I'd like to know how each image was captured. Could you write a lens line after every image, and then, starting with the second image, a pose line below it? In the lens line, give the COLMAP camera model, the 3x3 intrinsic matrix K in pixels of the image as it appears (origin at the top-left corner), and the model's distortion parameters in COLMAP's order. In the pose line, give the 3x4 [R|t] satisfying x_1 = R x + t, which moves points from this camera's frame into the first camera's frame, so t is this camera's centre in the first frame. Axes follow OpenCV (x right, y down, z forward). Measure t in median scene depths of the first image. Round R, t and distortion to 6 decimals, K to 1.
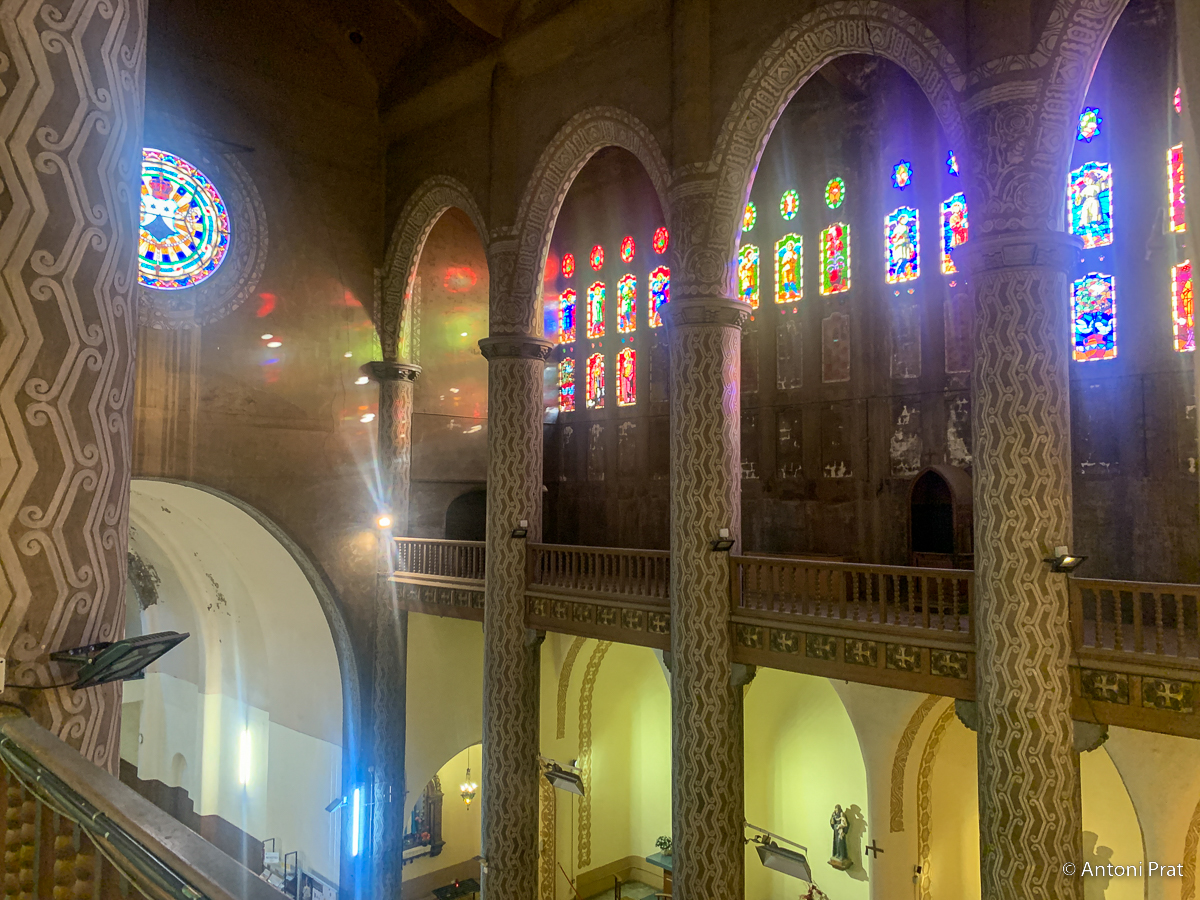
lens RADIAL K [[968.8, 0, 652.2], [0, 968.8, 449.5], [0, 0, 1]] dist [0.105802, -0.165802]
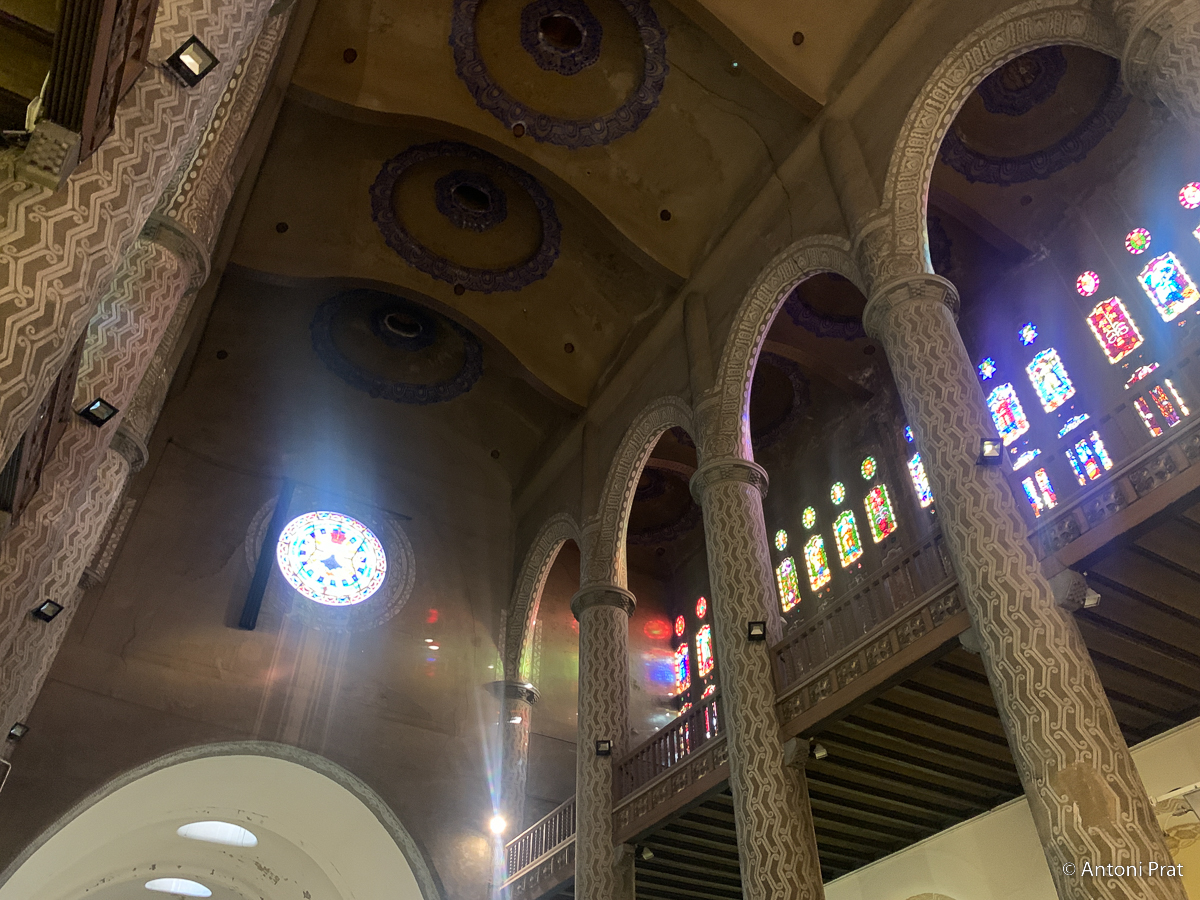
lens RADIAL K [[929.3, 0, 639.3], [0, 929.3, 374.7], [0, 0, 1]] dist [0.145882, -0.250814]
pose [[0.967365, -0.209074, -0.143156, 0.121687], [0.066598, 0.754890, -0.652461, 0.431253], [0.244480, 0.621634, 0.744178, 0.022849]]
